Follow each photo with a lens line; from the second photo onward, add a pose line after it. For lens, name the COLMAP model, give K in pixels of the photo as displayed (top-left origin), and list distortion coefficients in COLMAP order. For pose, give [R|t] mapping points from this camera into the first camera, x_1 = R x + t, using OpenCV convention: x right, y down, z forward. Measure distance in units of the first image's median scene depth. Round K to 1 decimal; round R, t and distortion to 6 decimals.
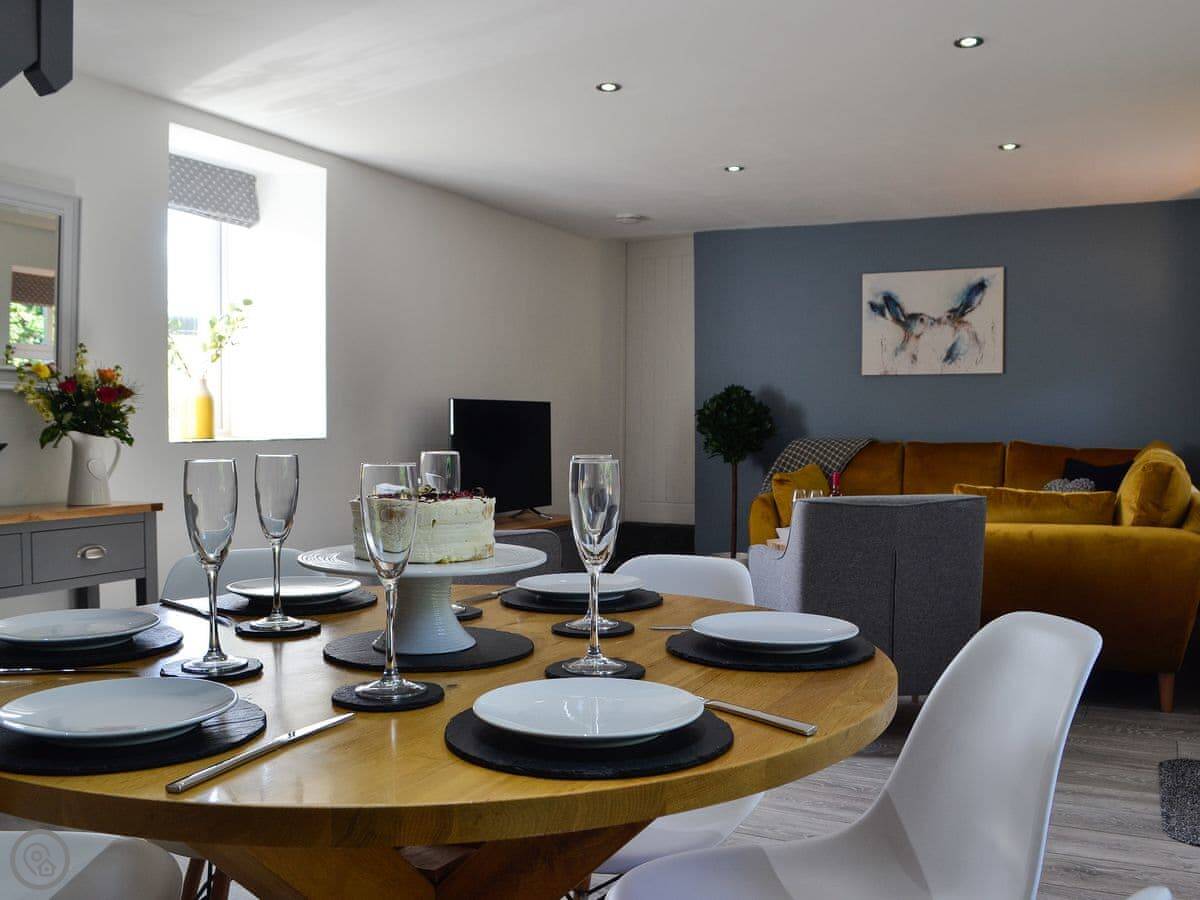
lens RADIAL K [[1134.0, 0, 600.0], [0, 1134.0, 450.0], [0, 0, 1]] dist [-0.053972, -0.008481]
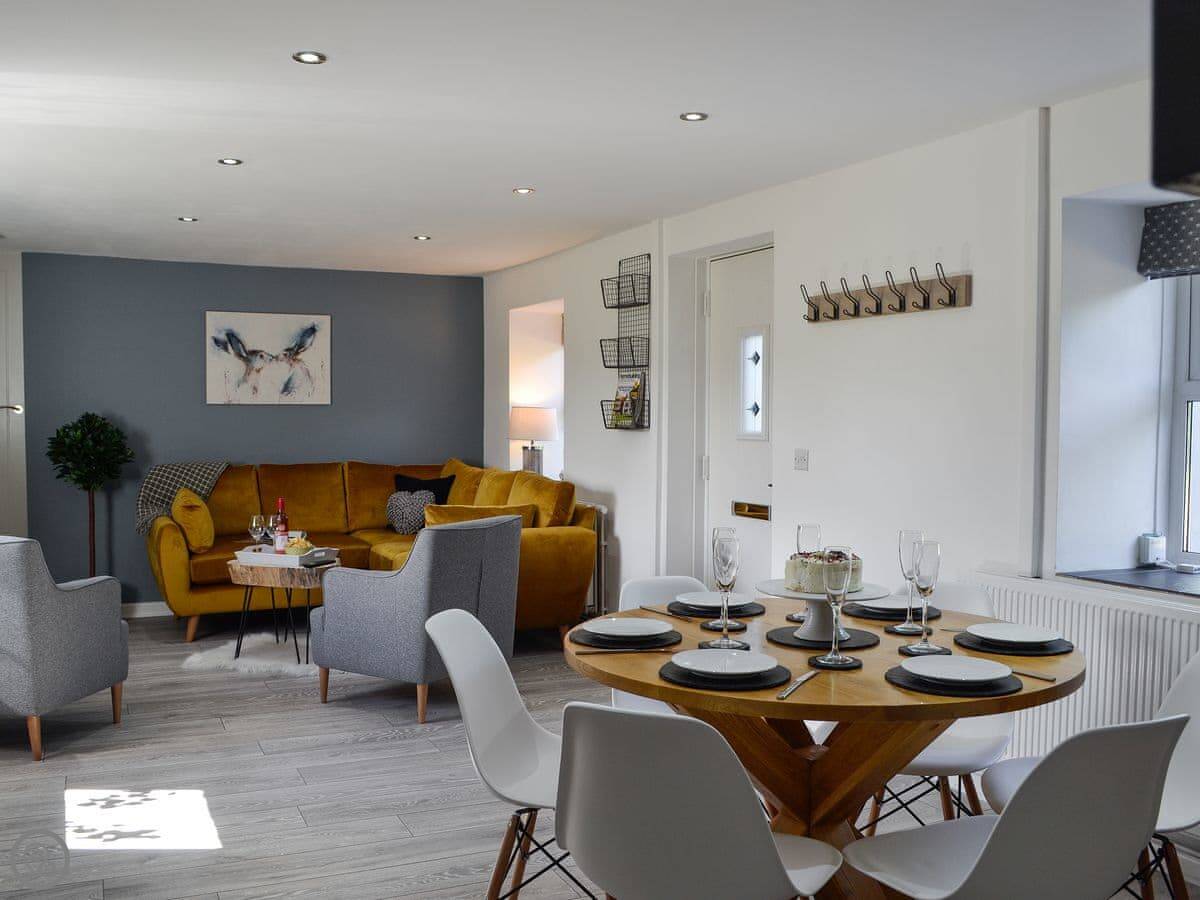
lens RADIAL K [[1134.0, 0, 600.0], [0, 1134.0, 450.0], [0, 0, 1]] dist [-0.053972, -0.008481]
pose [[0.615517, -0.030339, 0.787540, -0.407331], [0.018560, 0.999540, 0.023999, -0.042180], [-0.787905, -0.000155, 0.615797, 0.031814]]
